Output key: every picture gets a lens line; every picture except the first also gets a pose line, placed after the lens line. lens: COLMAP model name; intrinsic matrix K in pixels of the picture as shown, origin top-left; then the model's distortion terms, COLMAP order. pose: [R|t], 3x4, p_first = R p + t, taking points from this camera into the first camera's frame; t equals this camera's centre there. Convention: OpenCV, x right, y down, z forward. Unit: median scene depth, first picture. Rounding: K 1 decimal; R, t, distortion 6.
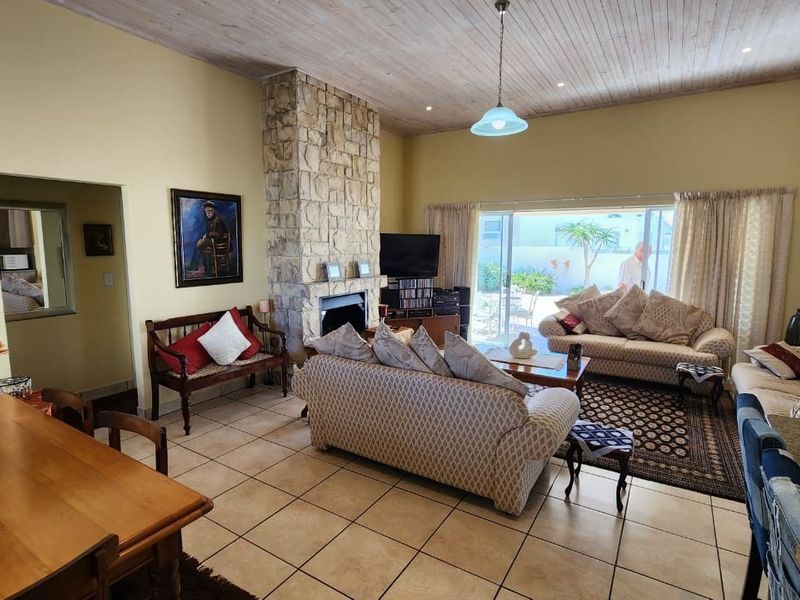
lens RADIAL K [[435.5, 0, 392.2], [0, 435.5, 297.5], [0, 0, 1]] dist [0.002224, -0.001793]
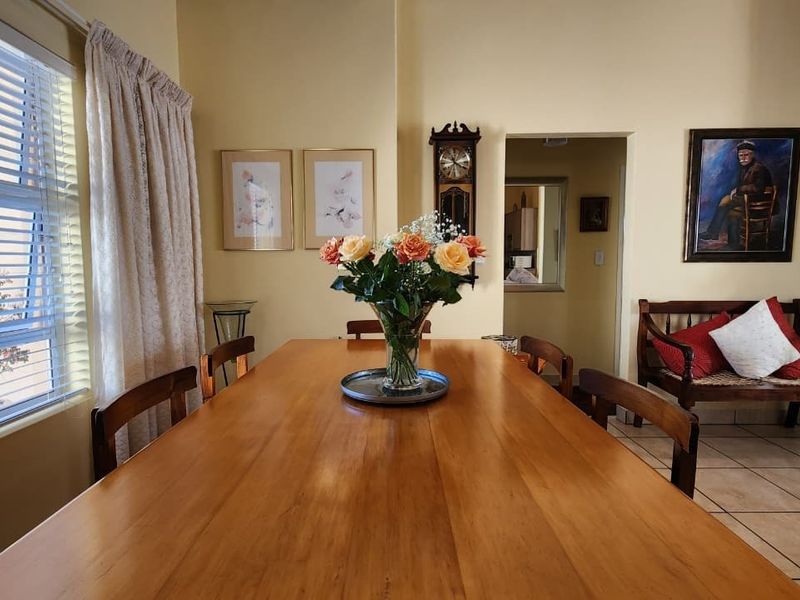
lens RADIAL K [[435.5, 0, 390.6], [0, 435.5, 299.6], [0, 0, 1]] dist [0.002224, -0.001793]
pose [[0.531034, 0.062896, -0.845013, -0.118170], [-0.096684, 0.995226, 0.013317, 0.077448], [0.841817, 0.074627, 0.534580, 0.168348]]
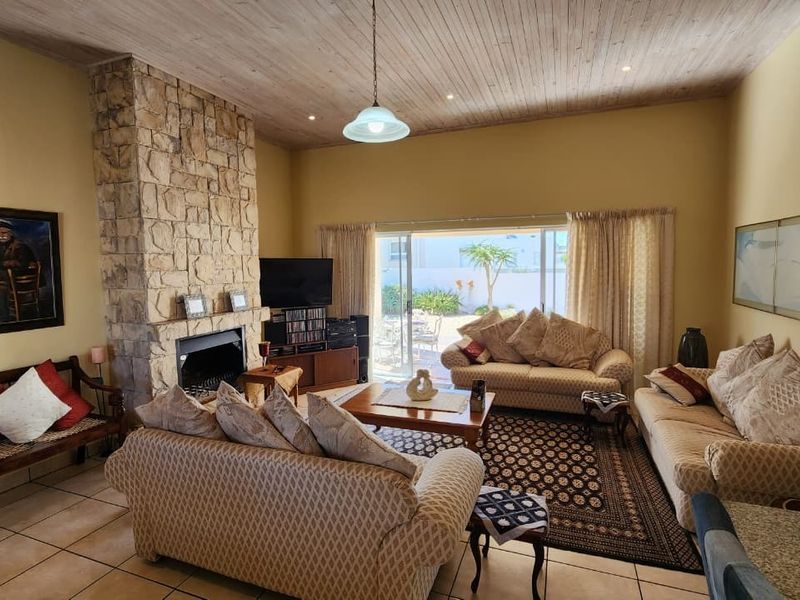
lens RADIAL K [[435.5, 0, 391.9], [0, 435.5, 297.4], [0, 0, 1]] dist [0.002224, -0.001793]
pose [[0.980244, -0.032665, 0.195075, 0.079659], [0.042255, 0.998084, -0.045200, -0.027556], [-0.193225, 0.052550, 0.979746, 0.154446]]
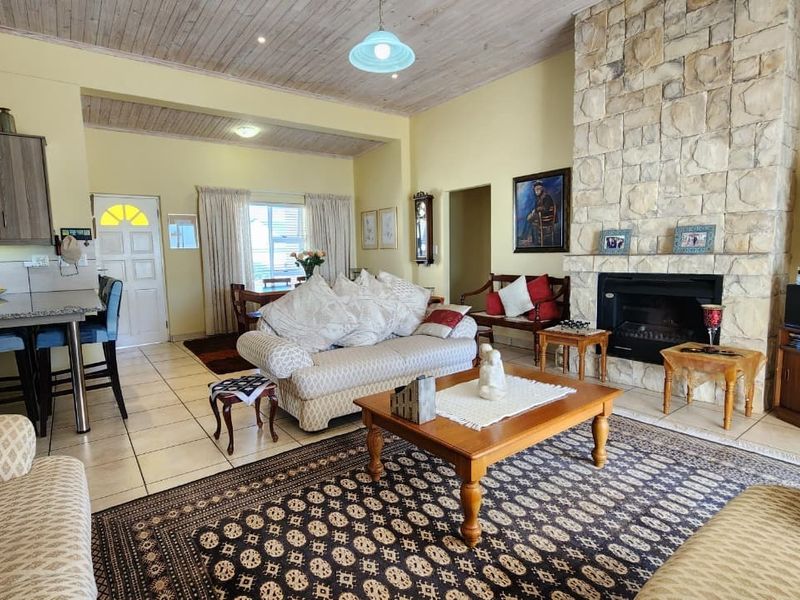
lens RADIAL K [[435.5, 0, 392.8], [0, 435.5, 298.5], [0, 0, 1]] dist [0.002224, -0.001793]
pose [[-0.351696, 0.106749, -0.930008, 0.840501], [-0.095842, 0.984150, 0.149207, -0.046152], [0.931195, 0.141609, -0.335891, 1.074702]]
